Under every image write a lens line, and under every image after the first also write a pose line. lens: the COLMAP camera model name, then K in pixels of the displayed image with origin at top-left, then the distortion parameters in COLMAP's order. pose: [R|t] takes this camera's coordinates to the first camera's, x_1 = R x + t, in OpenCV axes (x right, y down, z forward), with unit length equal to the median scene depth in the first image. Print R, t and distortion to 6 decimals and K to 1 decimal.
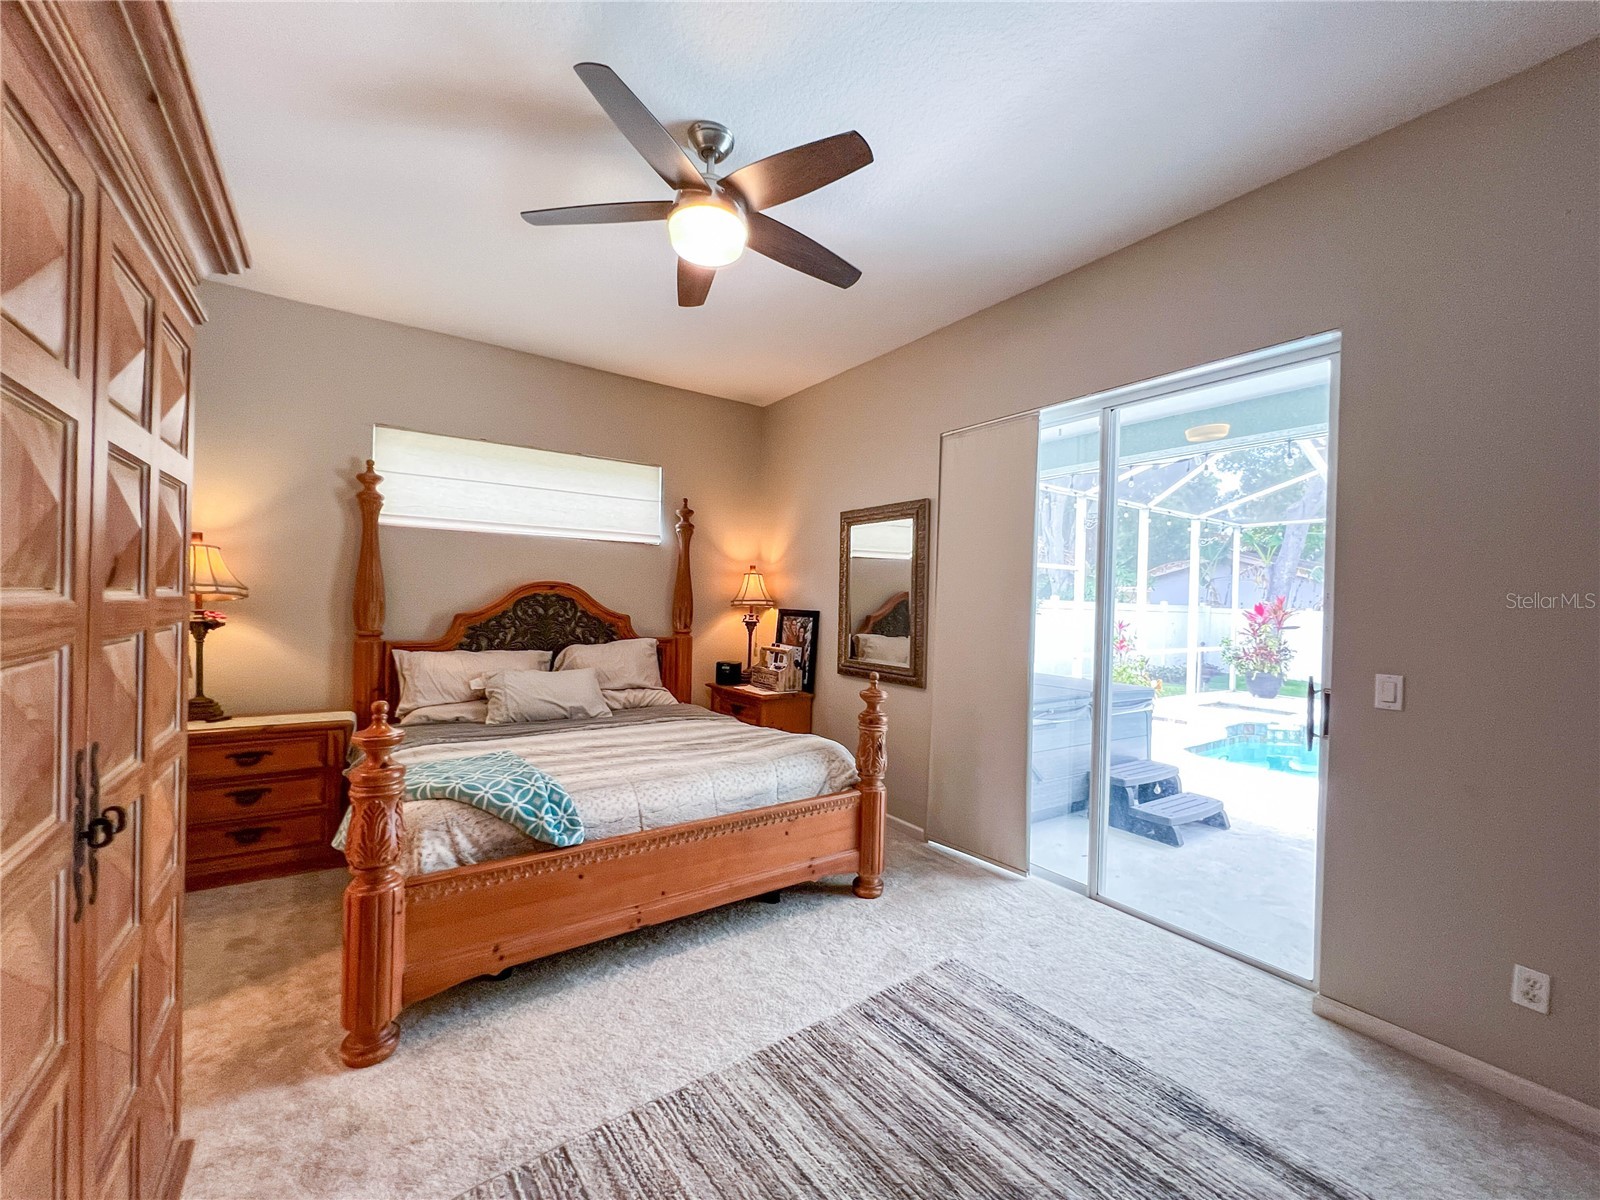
lens RADIAL K [[641.4, 0, 805.1], [0, 641.4, 601.4], [0, 0, 1]] dist [-0.001894, 0.000676]
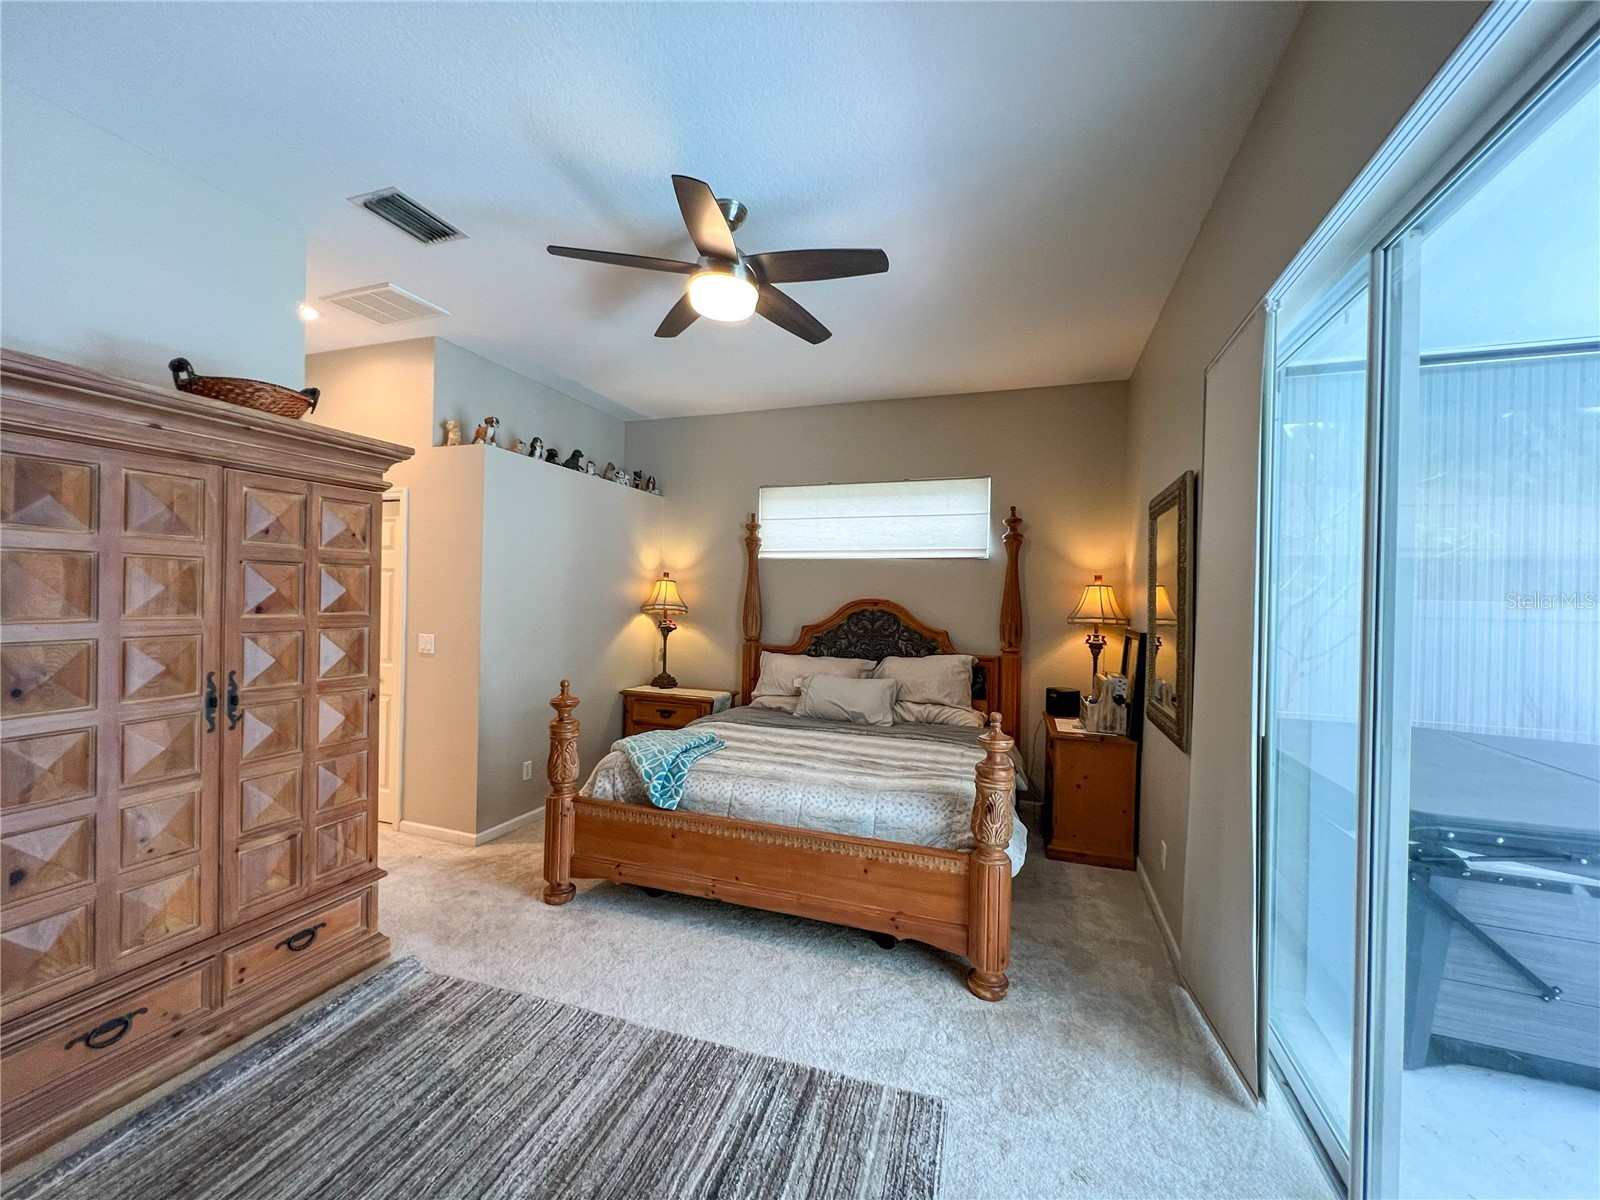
lens RADIAL K [[641.4, 0, 796.8], [0, 641.4, 594.0], [0, 0, 1]] dist [-0.001894, 0.000676]
pose [[0.576033, -0.016116, -0.817267, 0.500503], [-0.007632, 0.999656, -0.025091, -0.011596], [0.817391, 0.020690, 0.575712, 0.276543]]
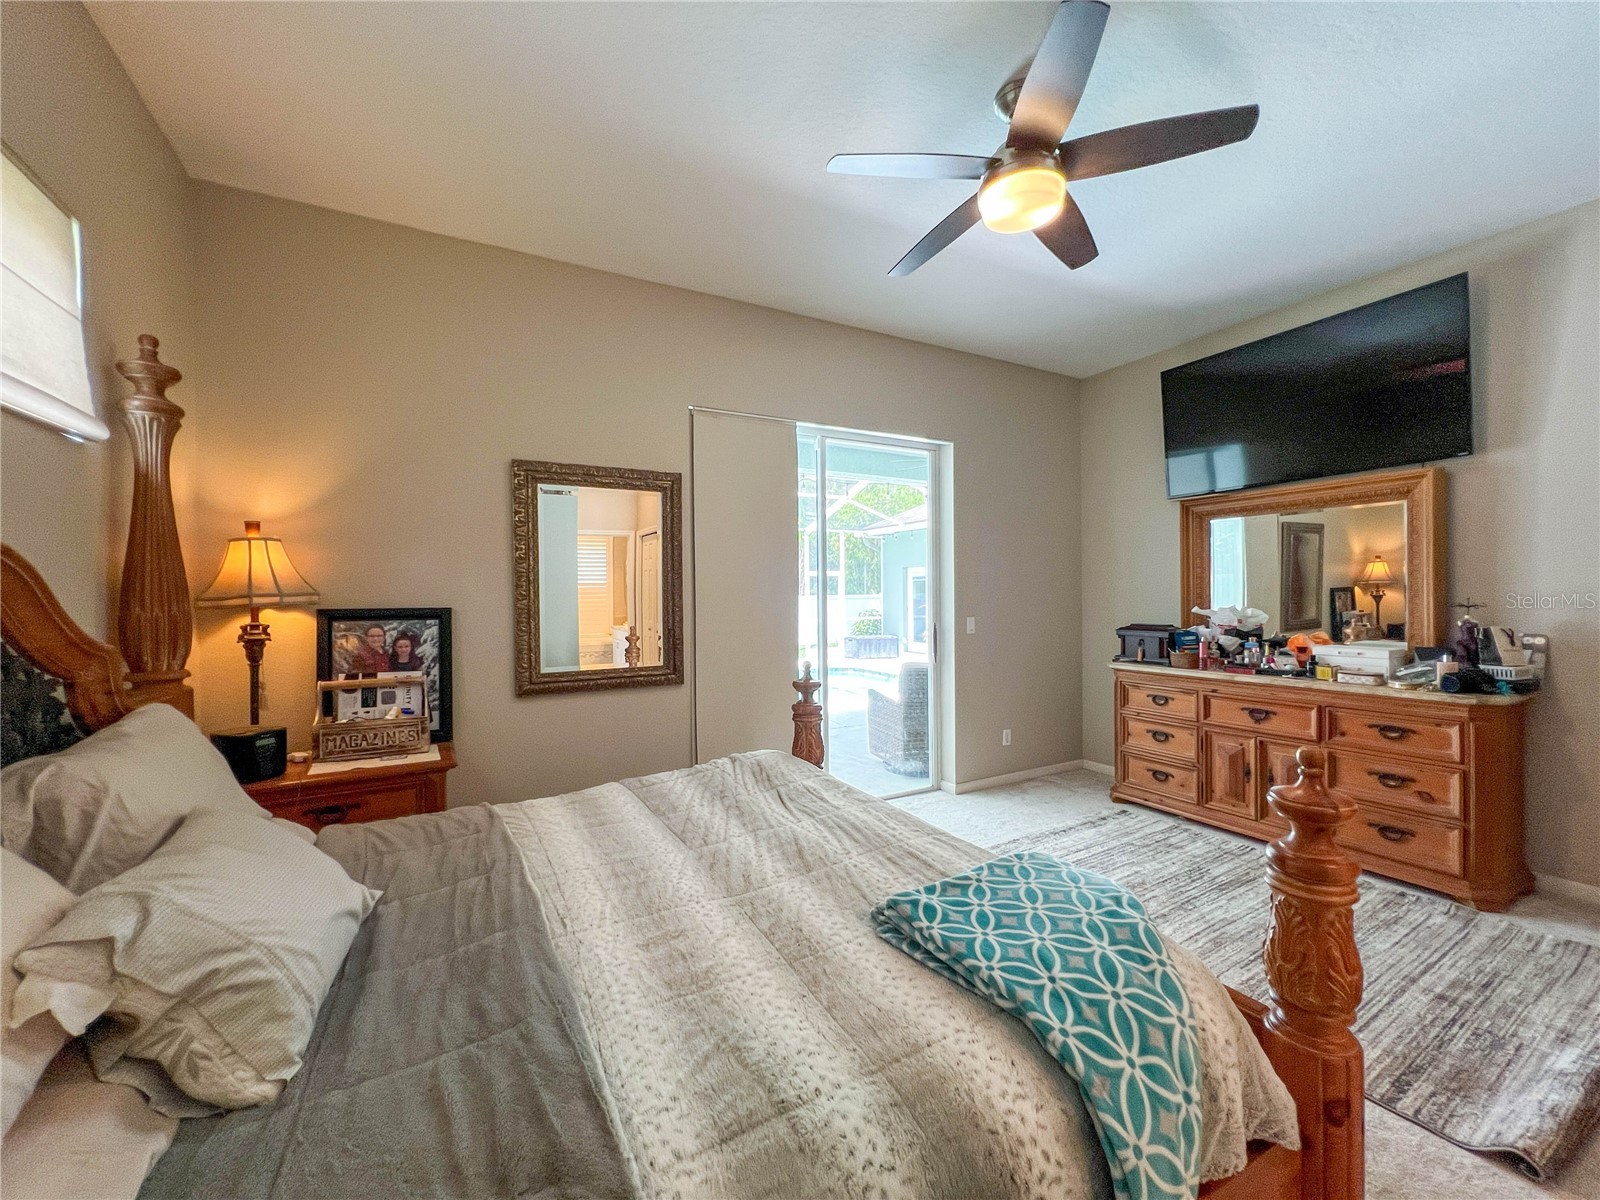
lens RADIAL K [[641.4, 0, 799.6], [0, 641.4, 597.6], [0, 0, 1]] dist [-0.001894, 0.000676]
pose [[0.119713, -0.035361, 0.992179, -0.685494], [0.011509, 0.999348, 0.034228, -0.015459], [-0.992742, 0.007321, 0.120042, 0.726421]]
